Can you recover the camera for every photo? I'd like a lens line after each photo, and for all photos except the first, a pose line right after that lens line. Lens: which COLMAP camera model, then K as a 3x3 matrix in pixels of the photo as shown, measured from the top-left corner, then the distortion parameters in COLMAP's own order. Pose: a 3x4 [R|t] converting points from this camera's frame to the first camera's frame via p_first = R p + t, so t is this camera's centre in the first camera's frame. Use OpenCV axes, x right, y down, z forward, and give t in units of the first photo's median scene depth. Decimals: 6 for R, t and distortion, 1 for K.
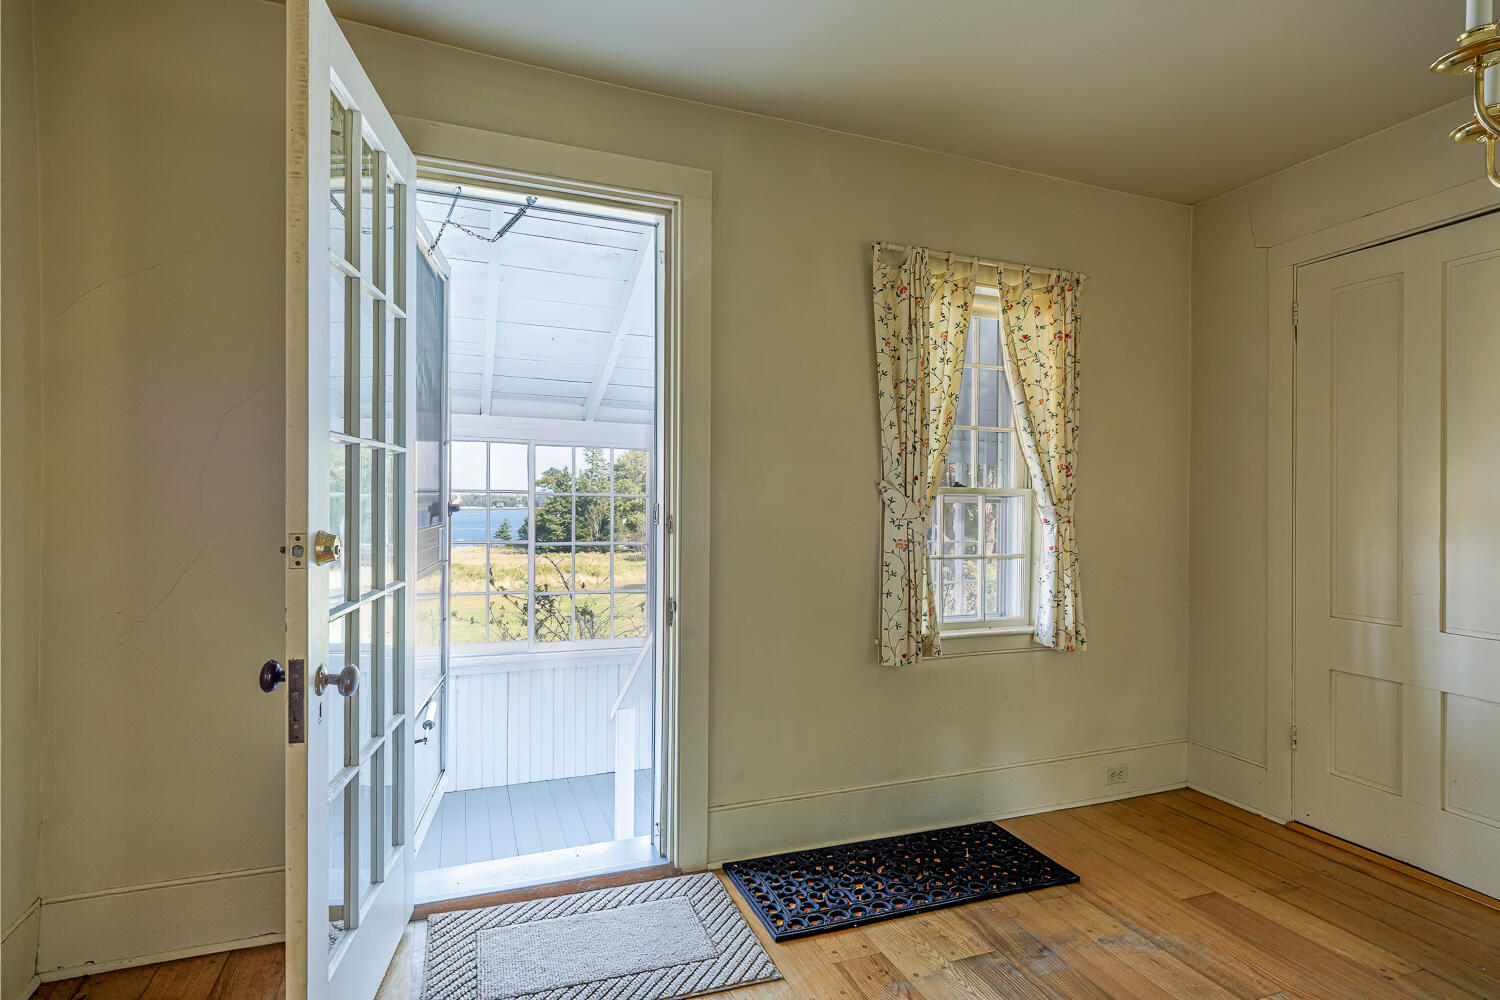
lens RADIAL K [[730.5, 0, 750.9], [0, 730.5, 498.2], [0, 0, 1]] dist [0.004042, -0.001039]
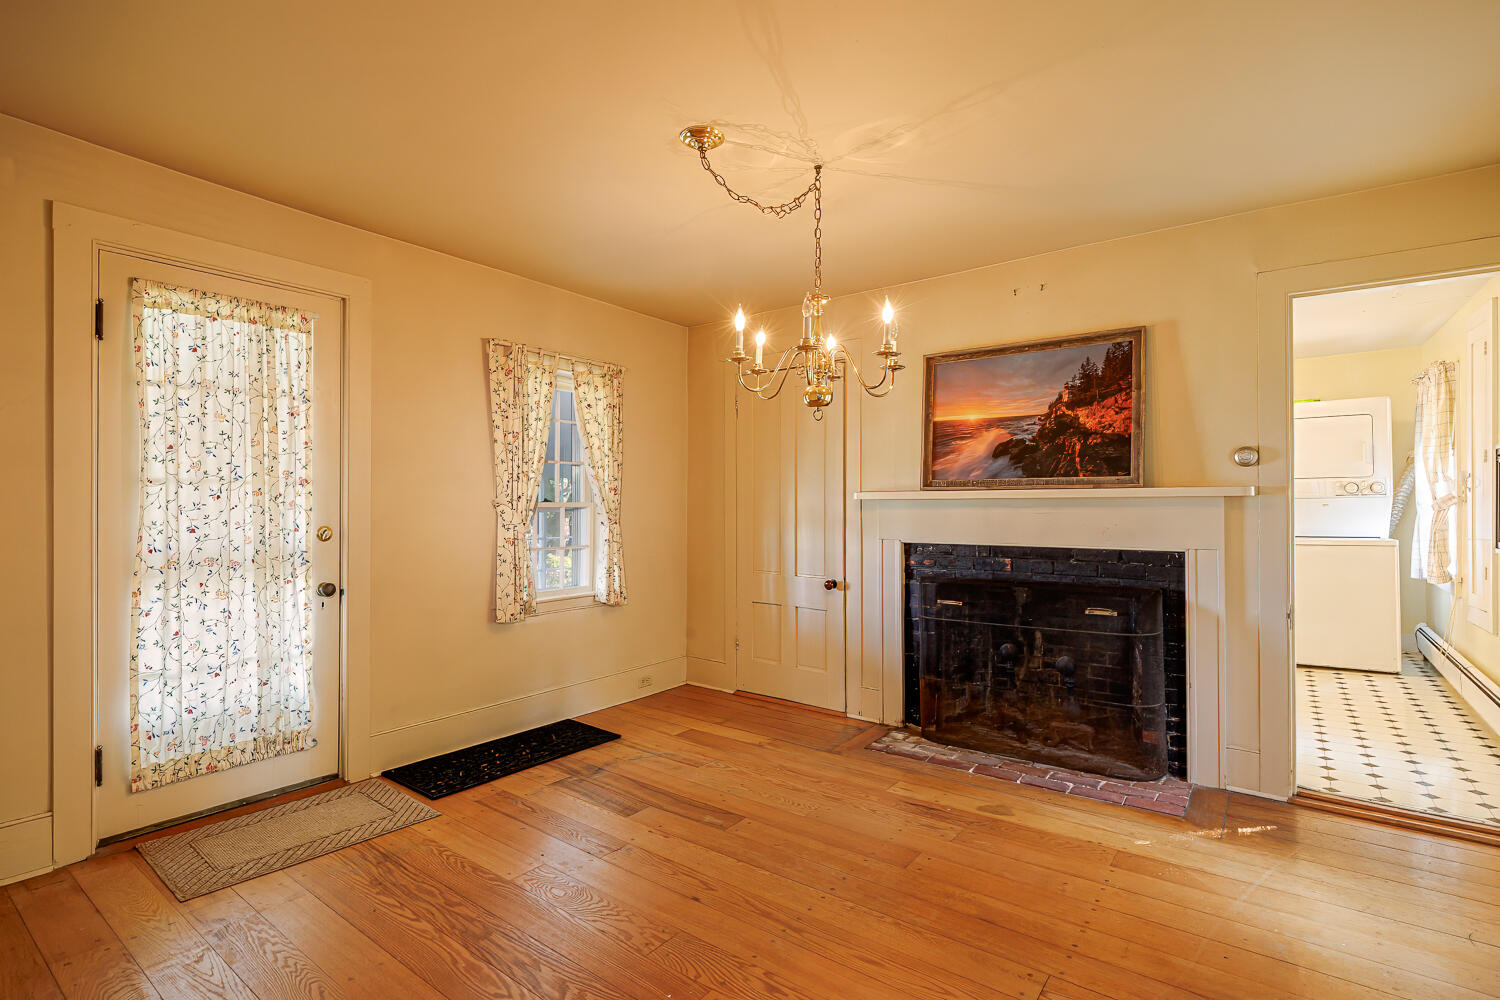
lens RADIAL K [[722.8, 0, 758.8], [0, 722.8, 500.1], [0, 0, 1]] dist [0.006936, 0.000033]
pose [[0.836928, -0.006111, 0.547278, -0.178138], [0.002761, 0.999972, 0.006944, -0.030054], [-0.547305, -0.004301, 0.836922, -0.523192]]
